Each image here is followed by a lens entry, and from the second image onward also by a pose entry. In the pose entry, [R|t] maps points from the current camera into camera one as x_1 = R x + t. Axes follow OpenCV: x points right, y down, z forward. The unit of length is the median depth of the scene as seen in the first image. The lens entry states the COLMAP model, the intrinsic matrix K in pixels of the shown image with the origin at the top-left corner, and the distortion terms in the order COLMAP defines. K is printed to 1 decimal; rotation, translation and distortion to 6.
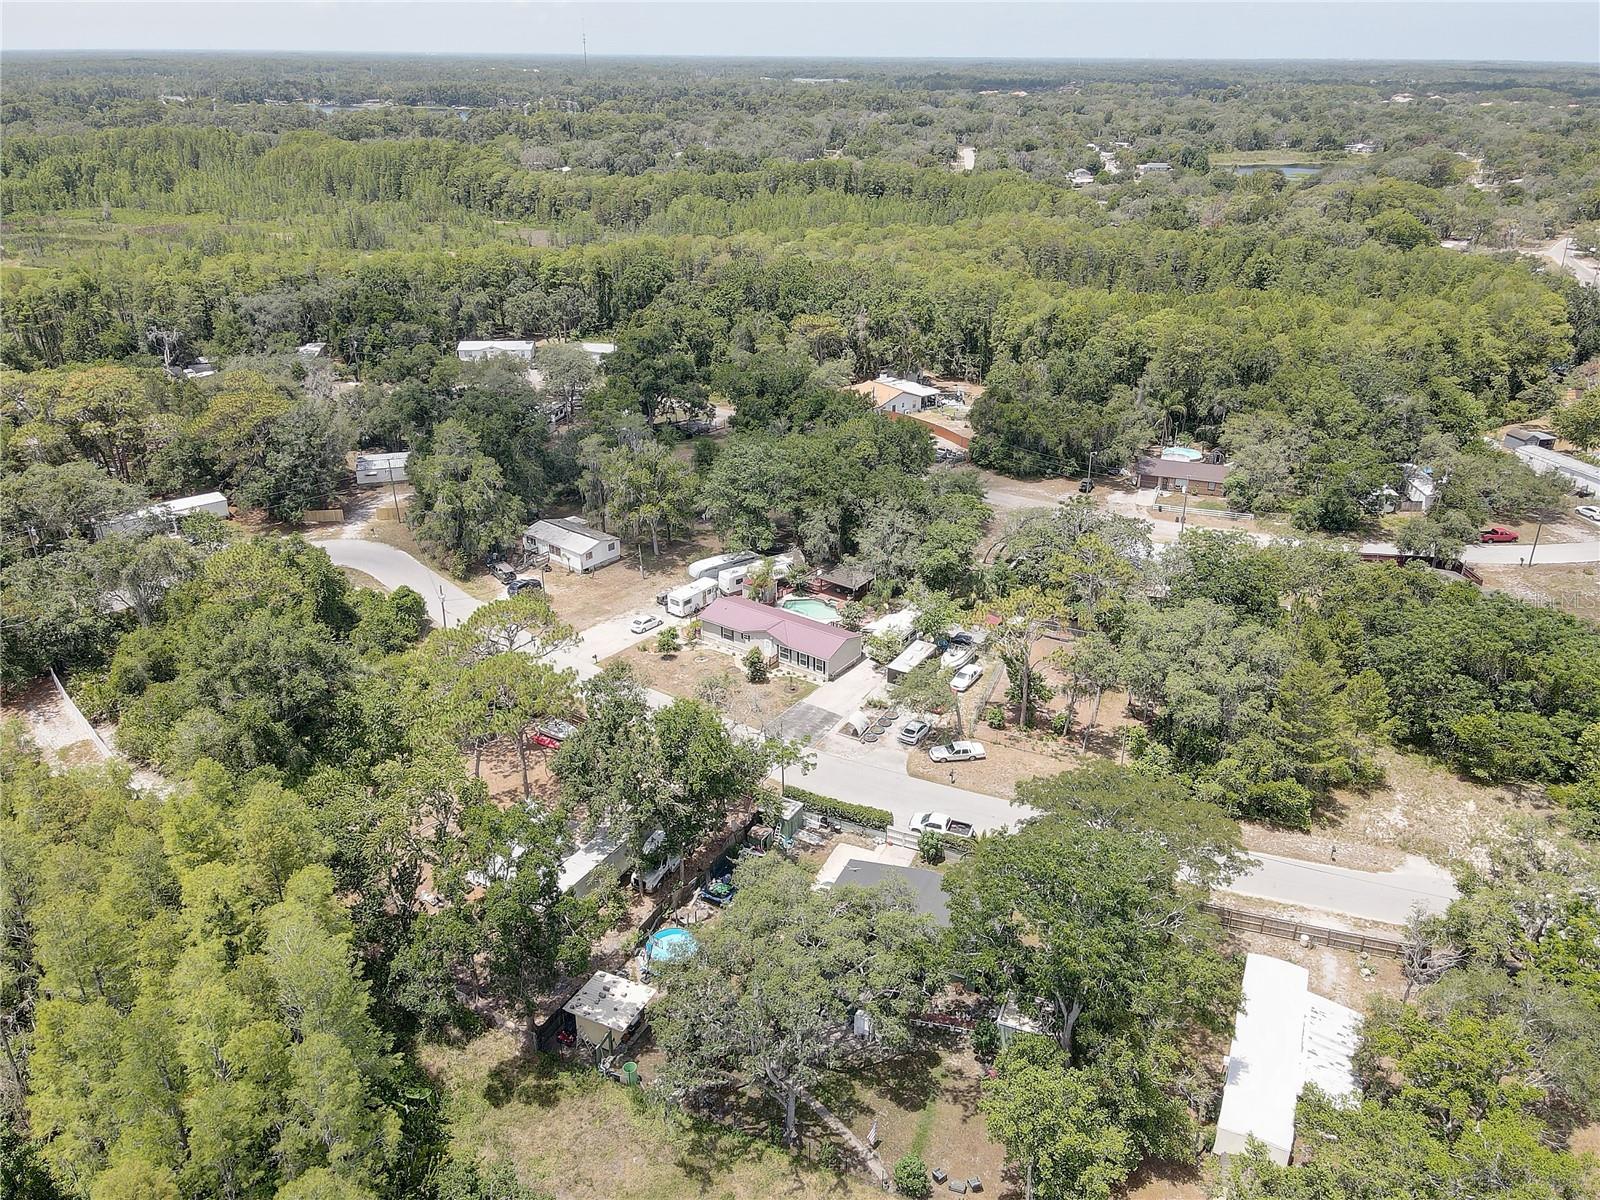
lens RADIAL K [[1172.2, 0, 800.0], [0, 1172.2, 600.0], [0, 0, 1]] dist [-0.004051, 0.030207]
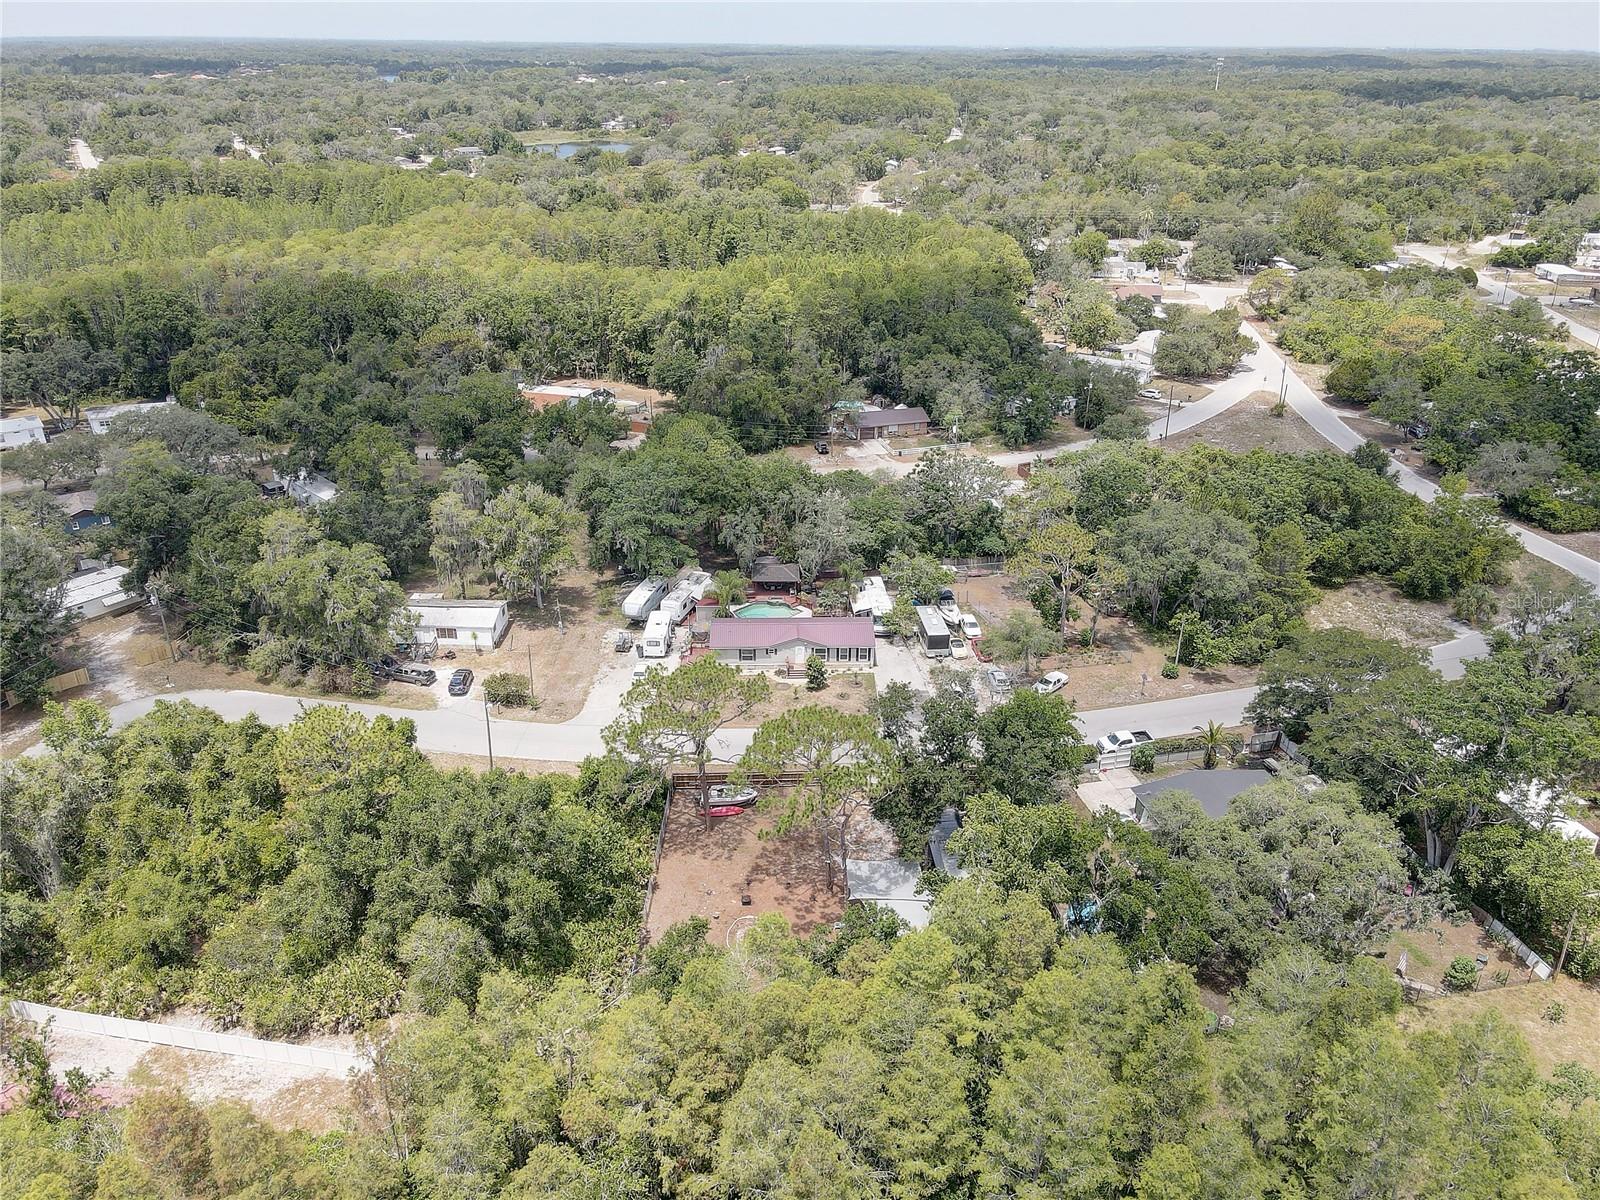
lens RADIAL K [[1172.2, 0, 800.0], [0, 1172.2, 600.0], [0, 0, 1]] dist [-0.004051, 0.030207]
pose [[0.798271, -0.260820, 0.542896, -0.476041], [0.253697, 0.963118, 0.089670, -0.079422], [-0.546260, 0.066150, 0.834999, 0.151030]]
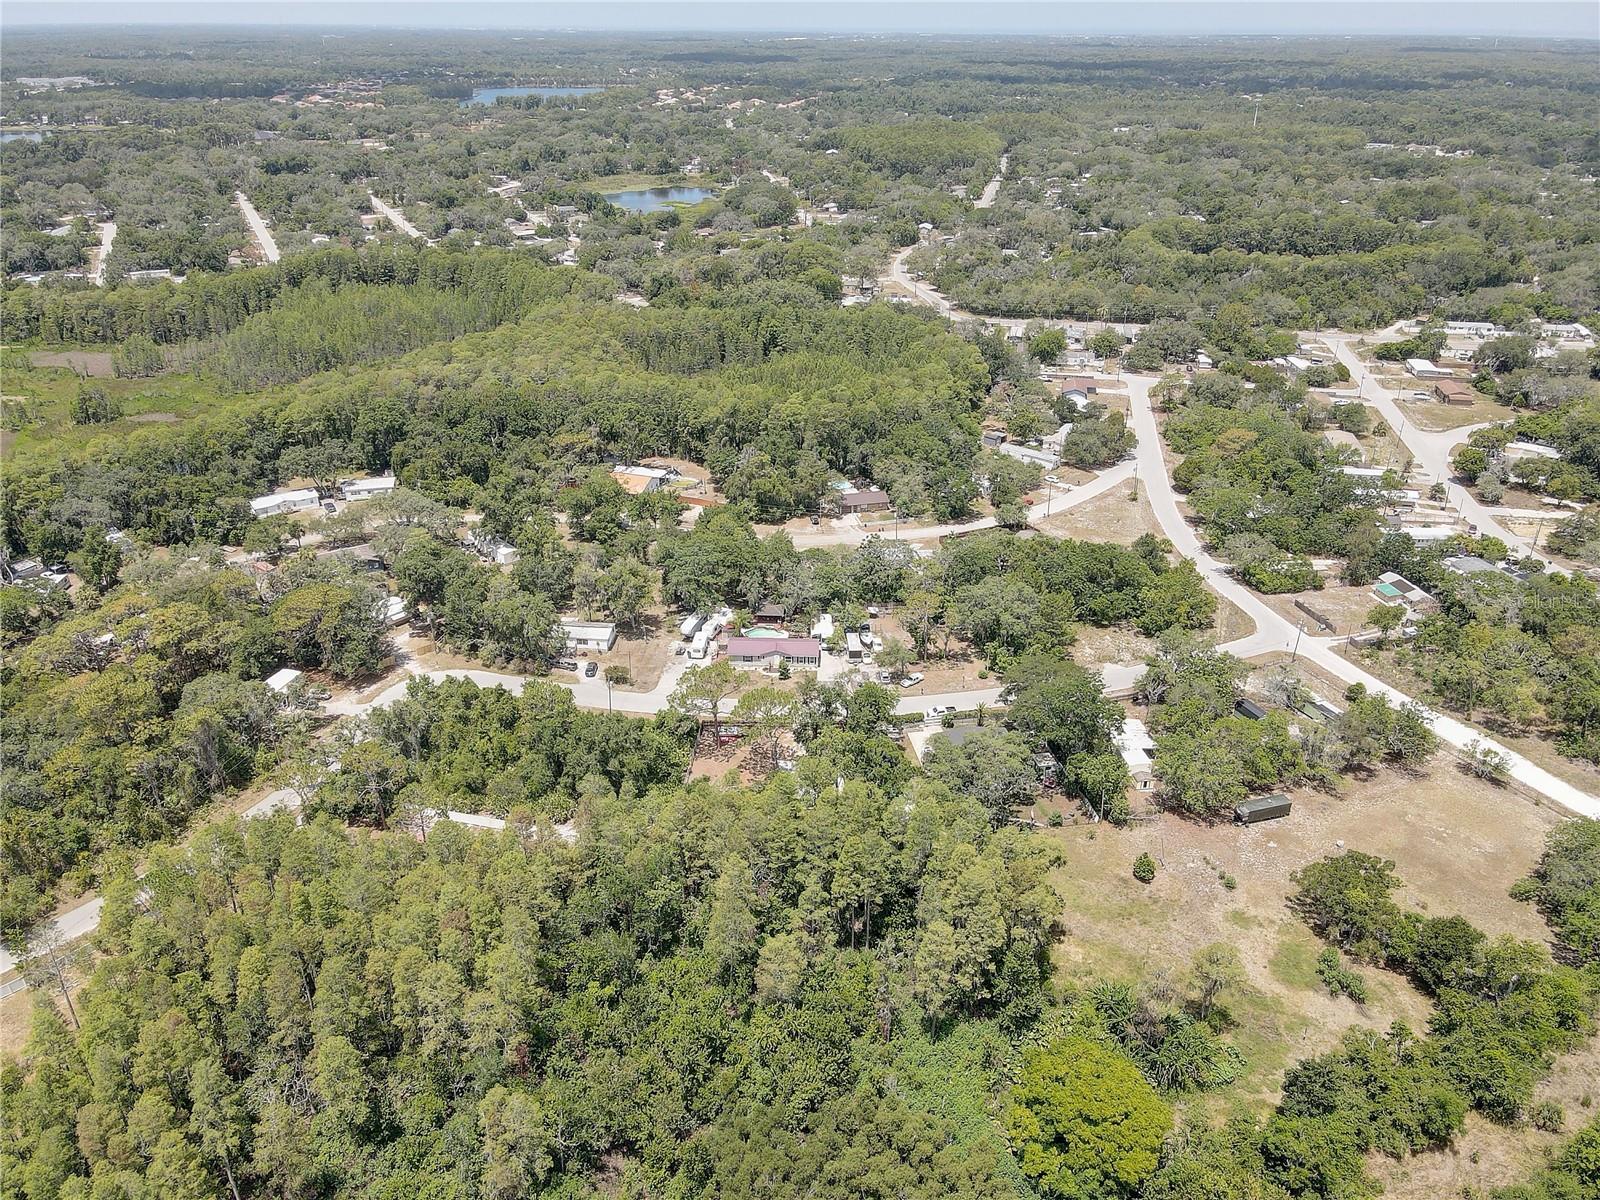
lens RADIAL K [[1172.2, 0, 800.0], [0, 1172.2, 600.0], [0, 0, 1]] dist [-0.004051, 0.030207]
pose [[0.834131, -0.246814, 0.493262, -0.737528], [0.234635, 0.968125, 0.087641, -0.168047], [-0.499171, 0.042632, 0.865454, -0.483615]]
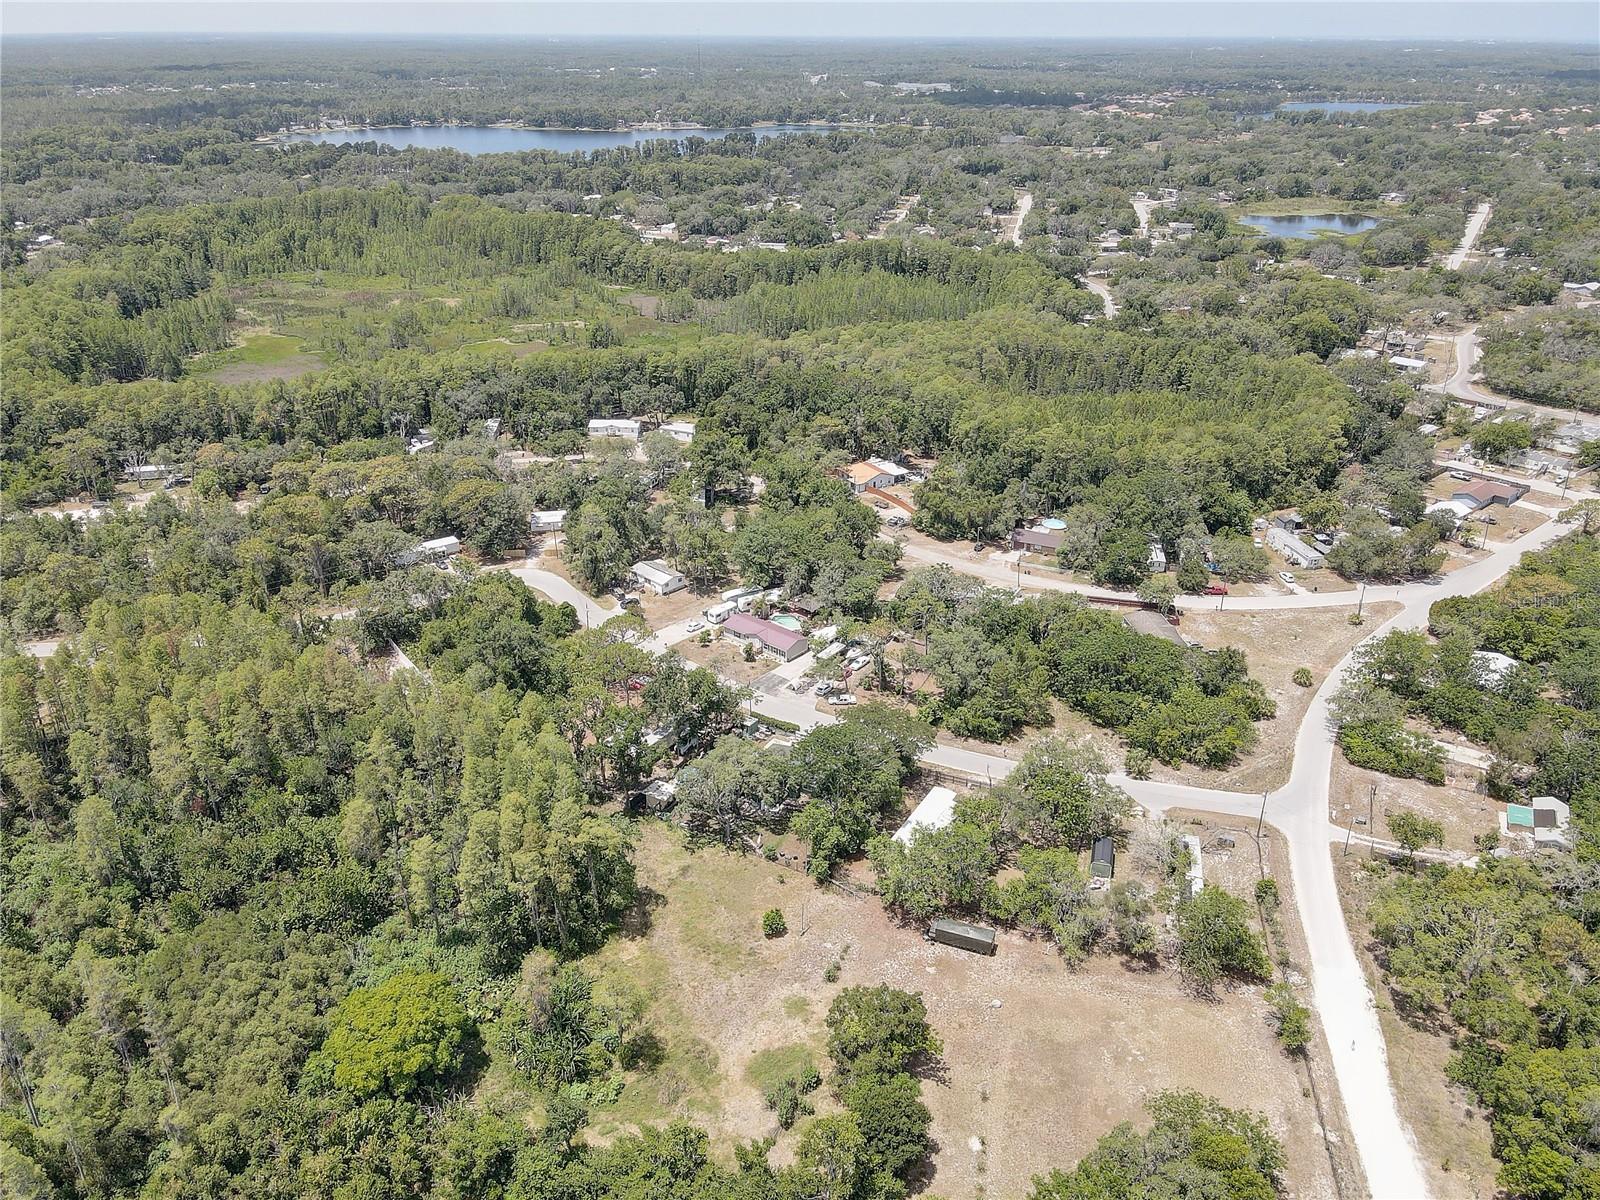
lens RADIAL K [[1172.2, 0, 800.0], [0, 1172.2, 600.0], [0, 0, 1]] dist [-0.004051, 0.030207]
pose [[0.995951, 0.036136, -0.082315, 0.166142], [-0.034844, 0.999247, 0.017079, -0.053760], [0.082871, -0.014142, 0.996460, -0.740206]]
